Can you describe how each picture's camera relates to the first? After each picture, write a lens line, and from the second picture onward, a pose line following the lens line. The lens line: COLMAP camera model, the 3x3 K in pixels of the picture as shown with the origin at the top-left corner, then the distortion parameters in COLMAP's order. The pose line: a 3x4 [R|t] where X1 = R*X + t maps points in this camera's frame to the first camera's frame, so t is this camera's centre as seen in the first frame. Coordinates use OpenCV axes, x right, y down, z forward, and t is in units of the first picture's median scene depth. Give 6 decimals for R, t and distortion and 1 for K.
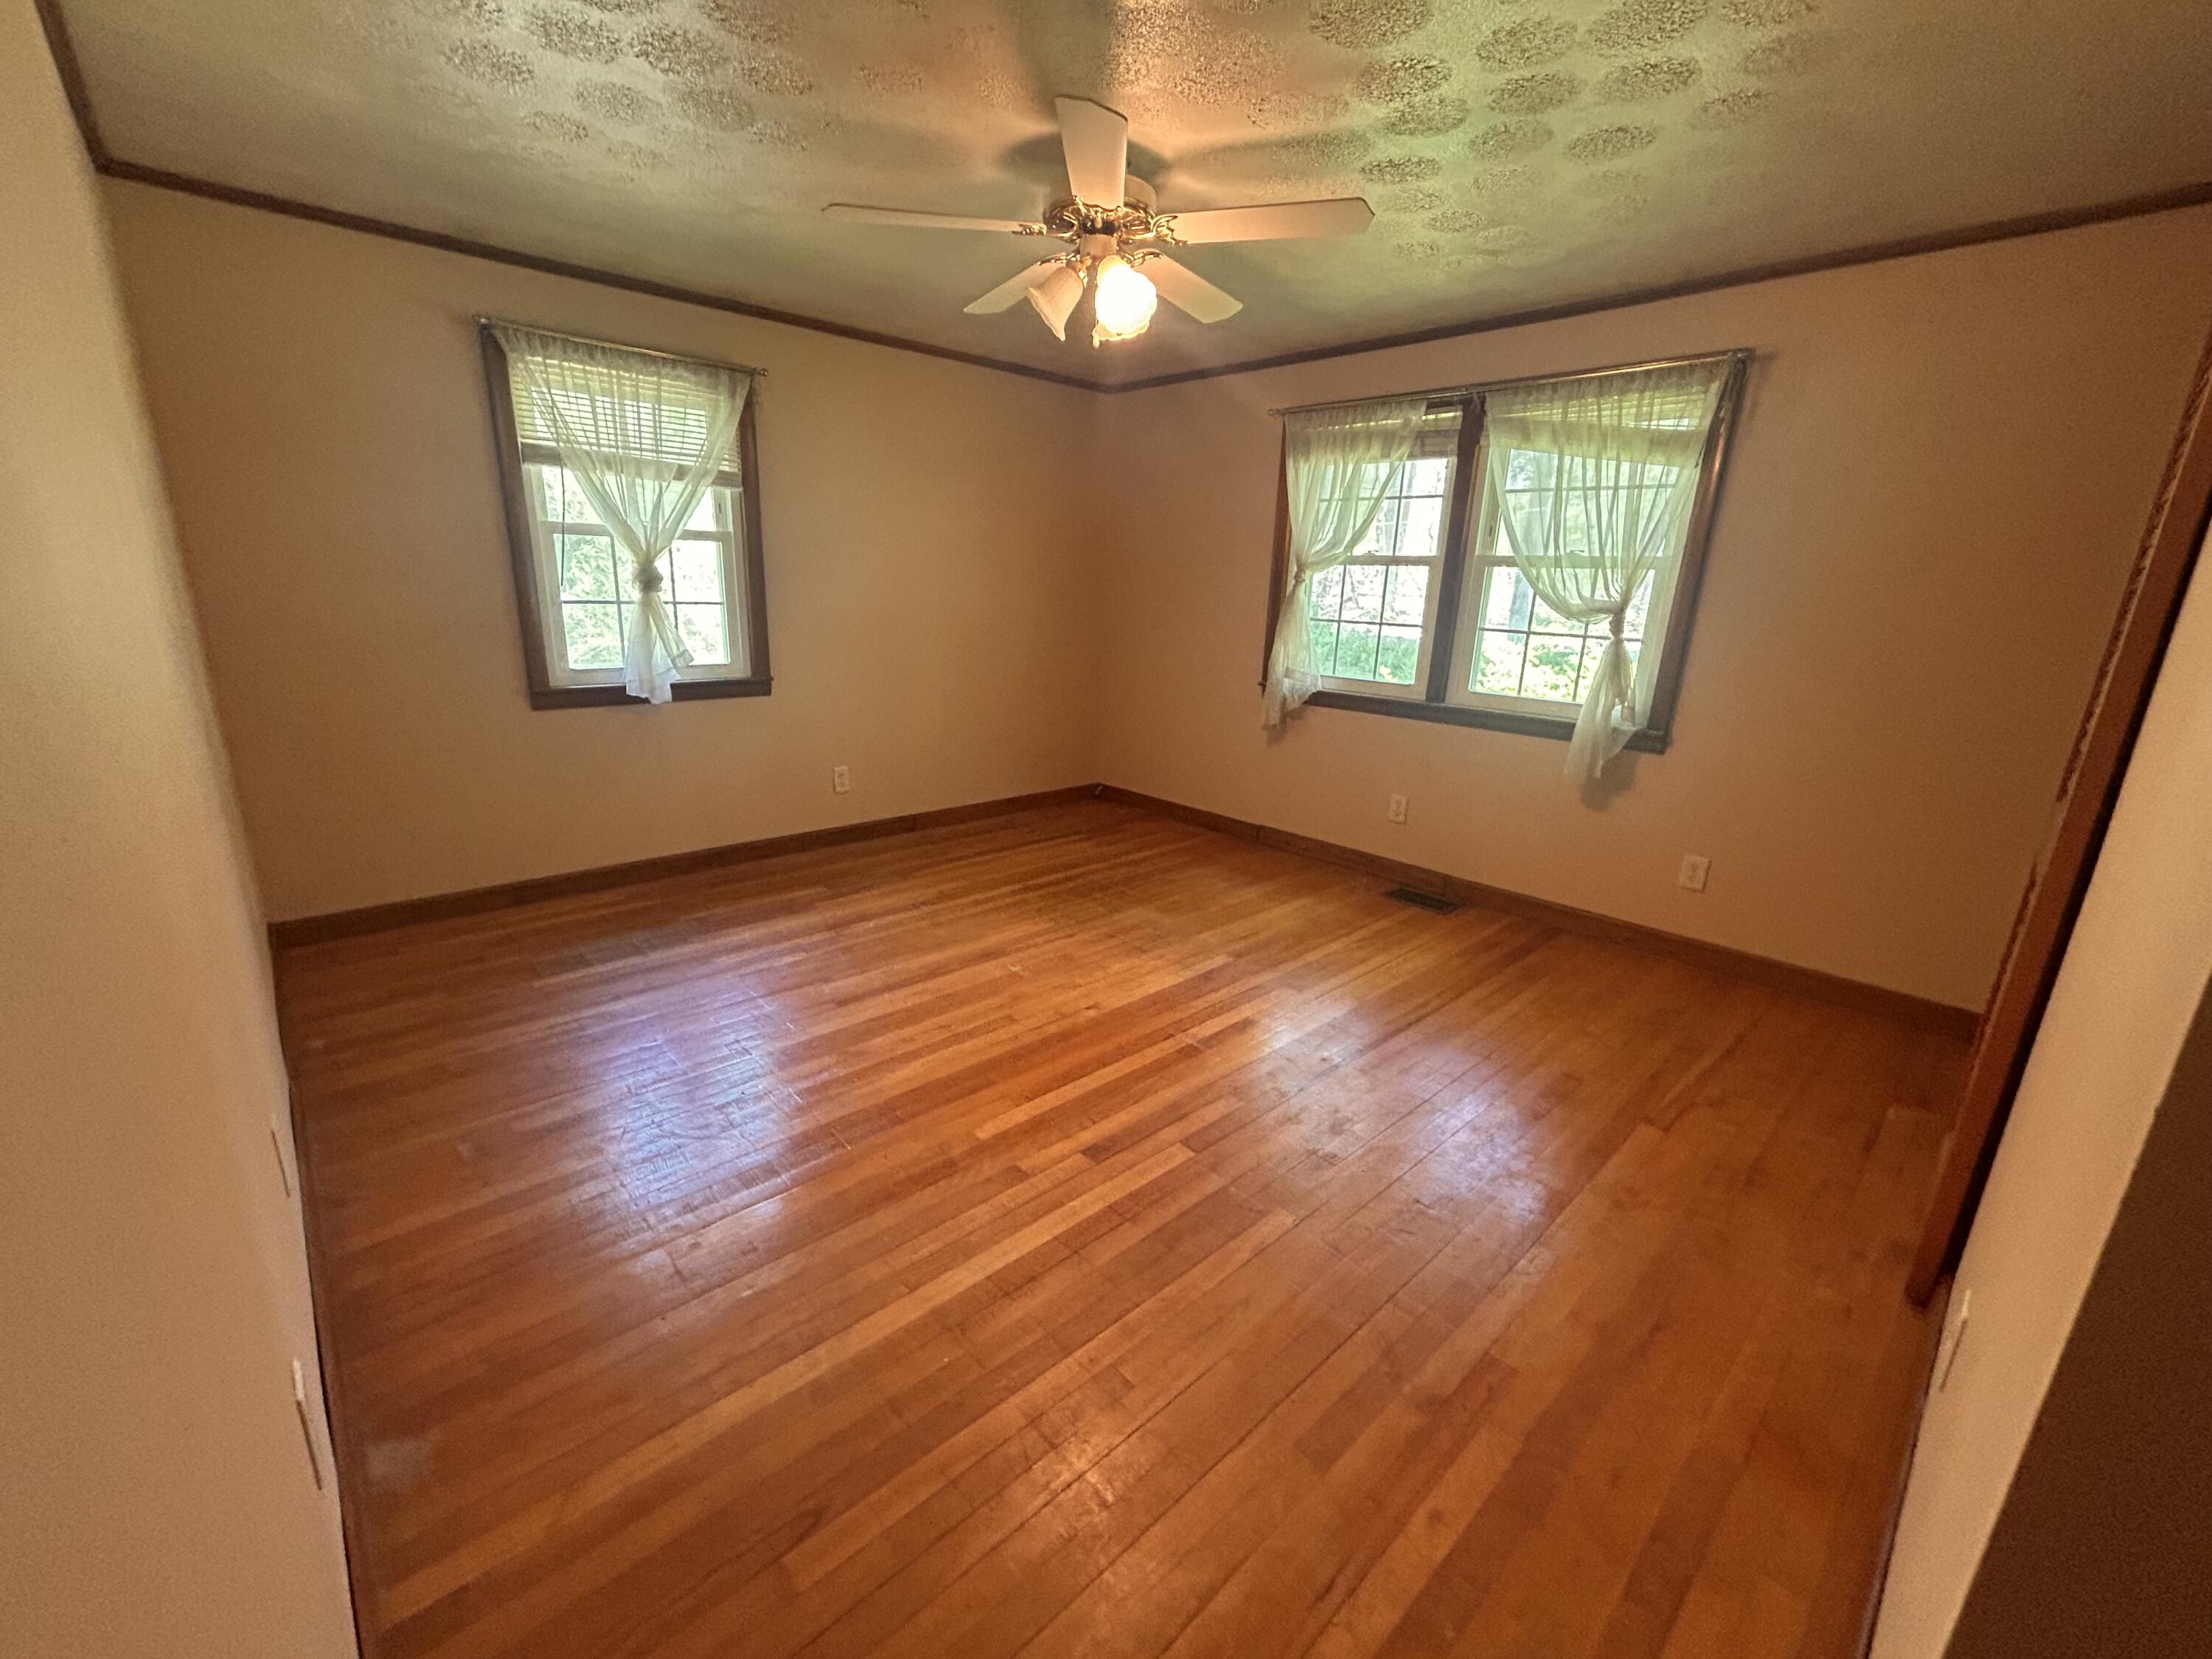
lens RADIAL K [[910.4, 0, 1106.0], [0, 910.4, 829.5], [0, 0, 1]] dist [0.010052, -0.000173]
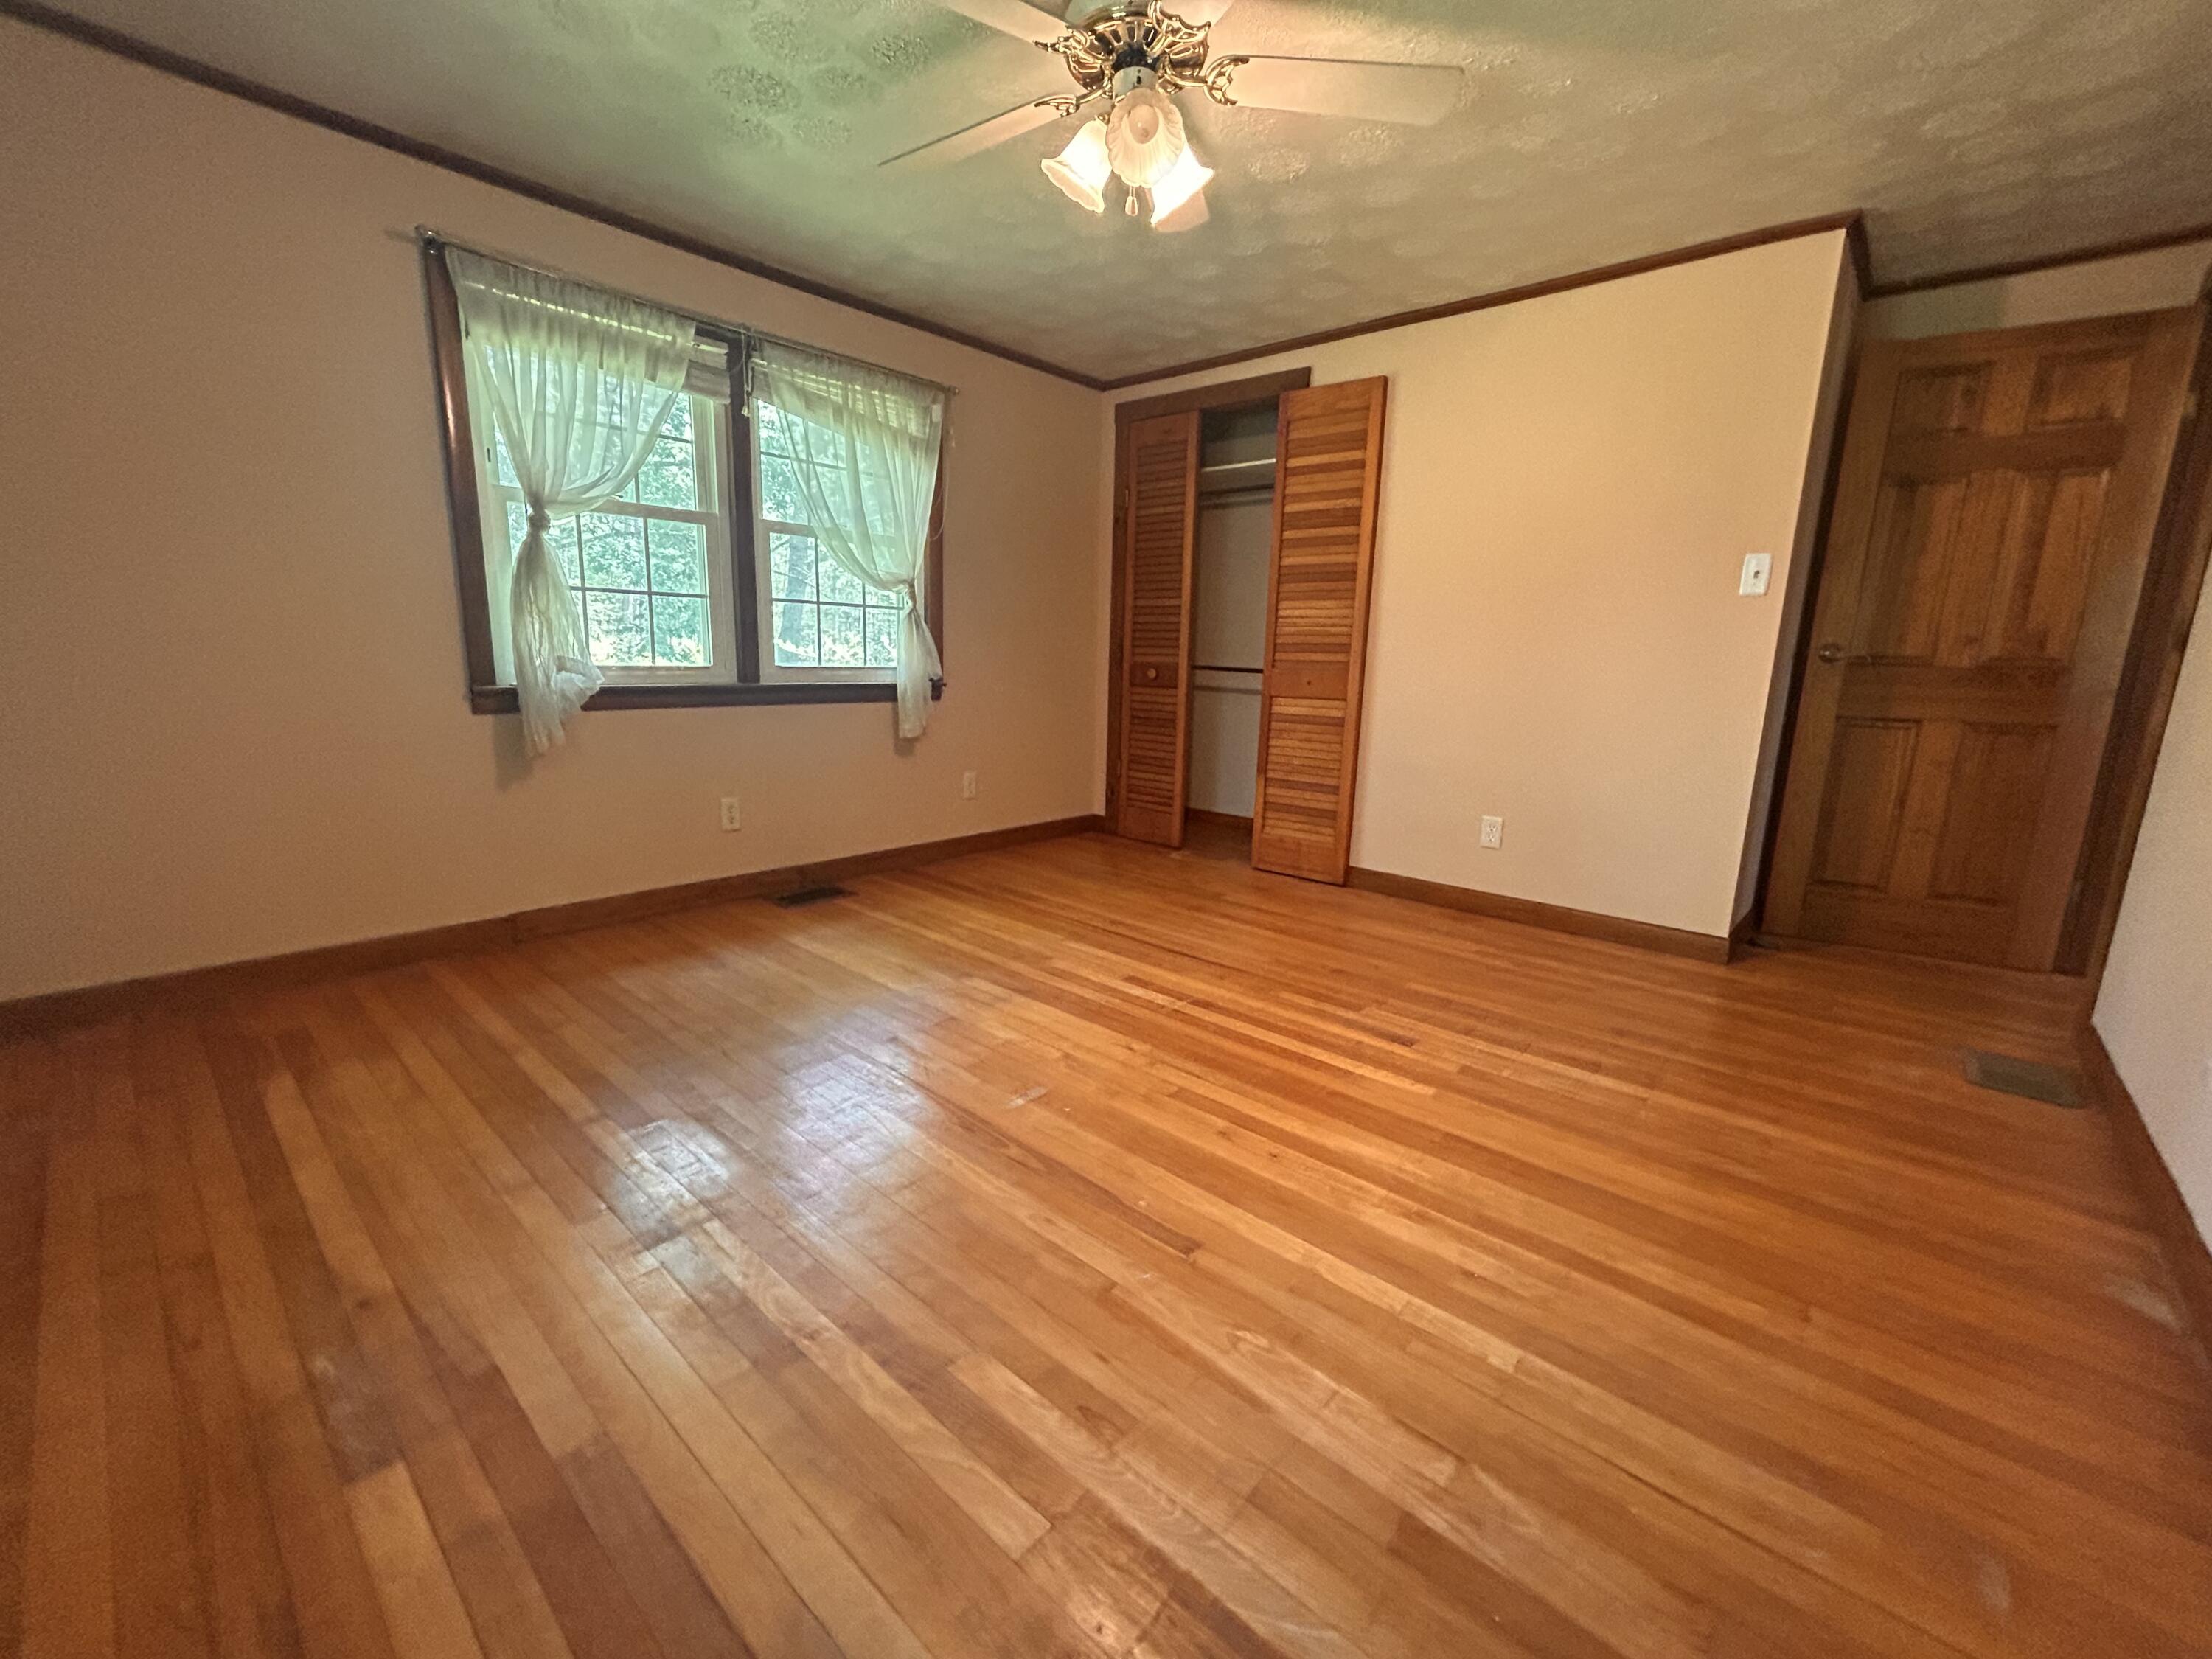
lens RADIAL K [[910.4, 0, 1106.0], [0, 910.4, 829.5], [0, 0, 1]] dist [0.010052, -0.000173]
pose [[-0.092875, -0.232204, 0.968223, -0.599828], [0.234726, 0.939912, 0.247930, -0.154931], [-0.967615, 0.250293, -0.032790, 0.783130]]
